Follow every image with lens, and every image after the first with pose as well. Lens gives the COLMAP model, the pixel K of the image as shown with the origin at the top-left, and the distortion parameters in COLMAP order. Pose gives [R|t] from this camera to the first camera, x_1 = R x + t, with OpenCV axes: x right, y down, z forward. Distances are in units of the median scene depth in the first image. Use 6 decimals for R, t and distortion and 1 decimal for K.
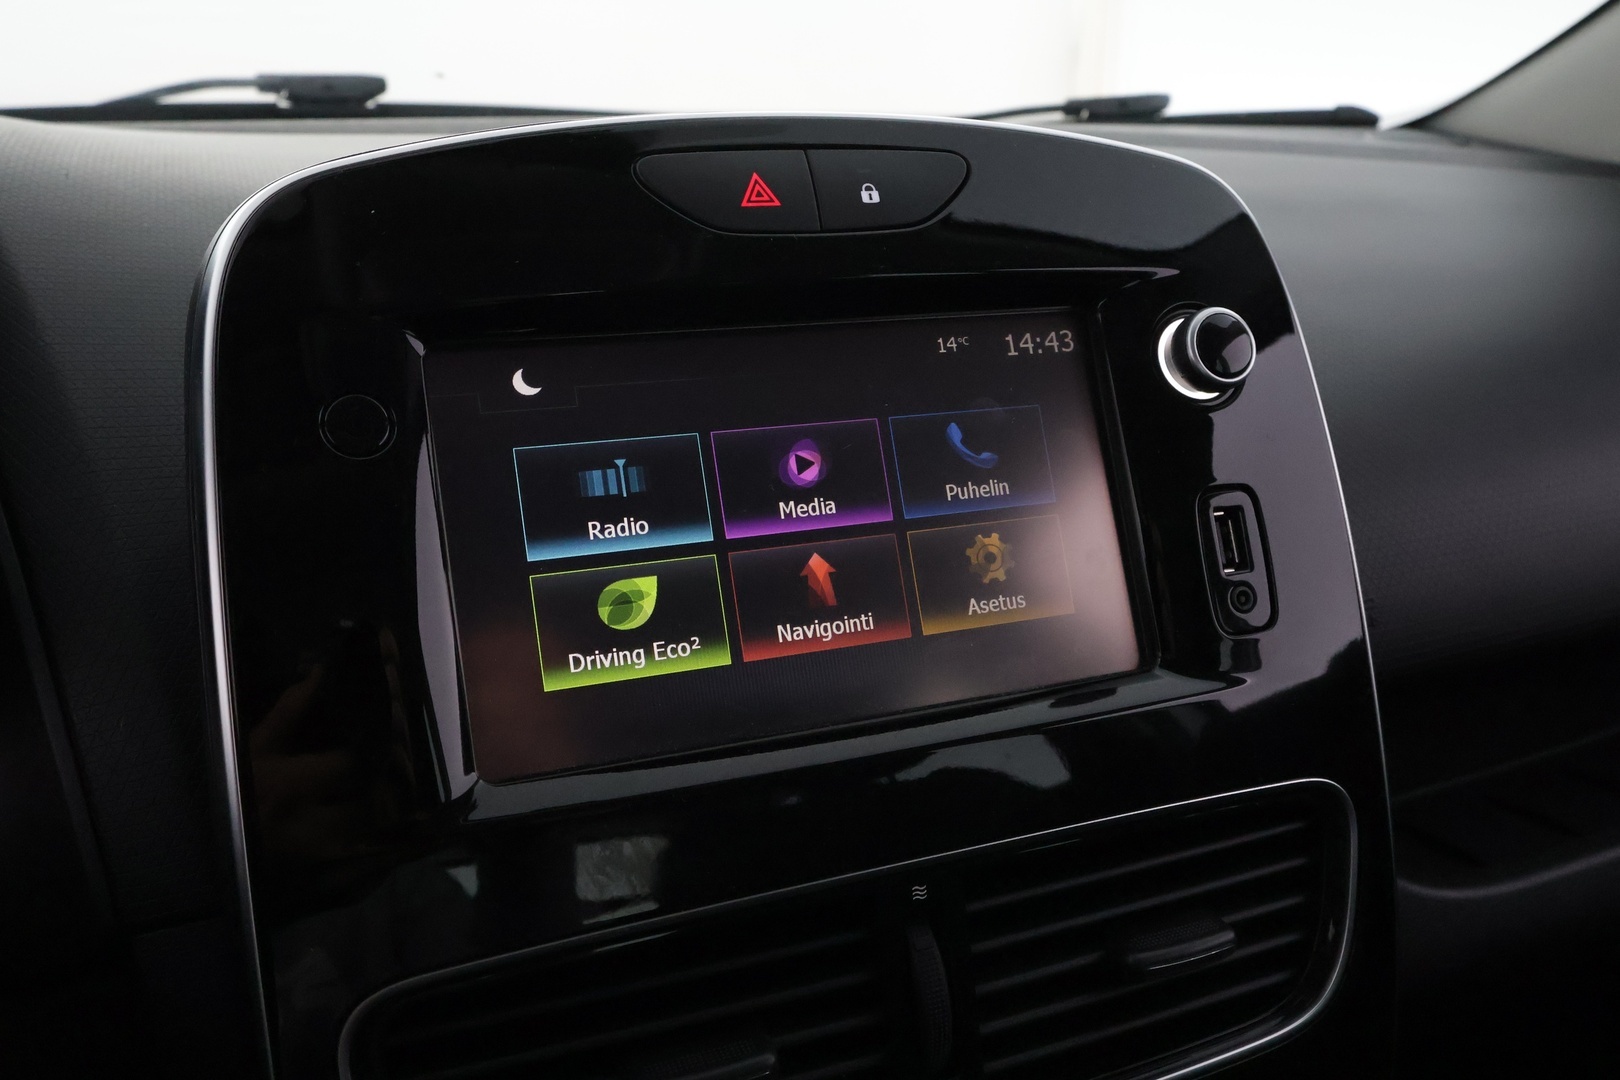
lens RADIAL K [[1281.9, 0, 815.1], [0, 1281.9, 538.3], [0, 0, 1]] dist [-0.006422, -0.009604]
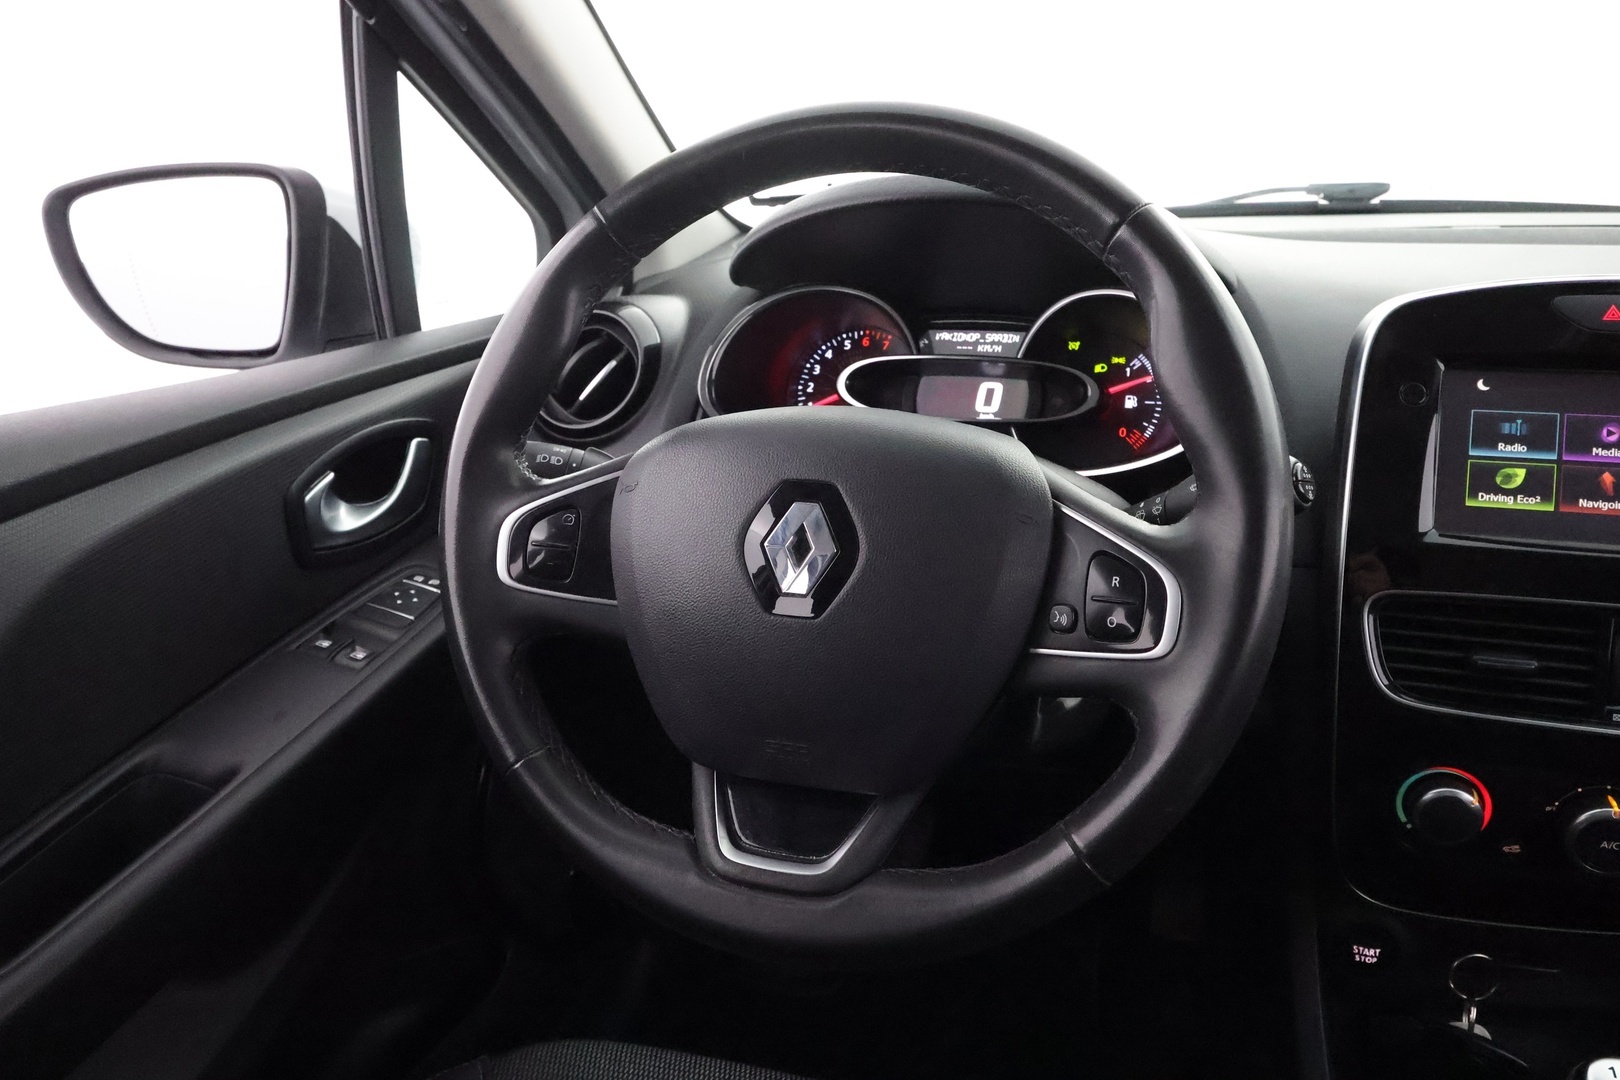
lens RADIAL K [[1165.5, 0, 806.2], [0, 1165.5, 541.2], [0, 0, 1]] dist [0.004478, -0.000741]
pose [[0.770080, 0.184509, -0.610682, 0.190692], [-0.172899, 0.981798, 0.078607, 0.211695], [0.614070, 0.045053, 0.787965, -1.483608]]
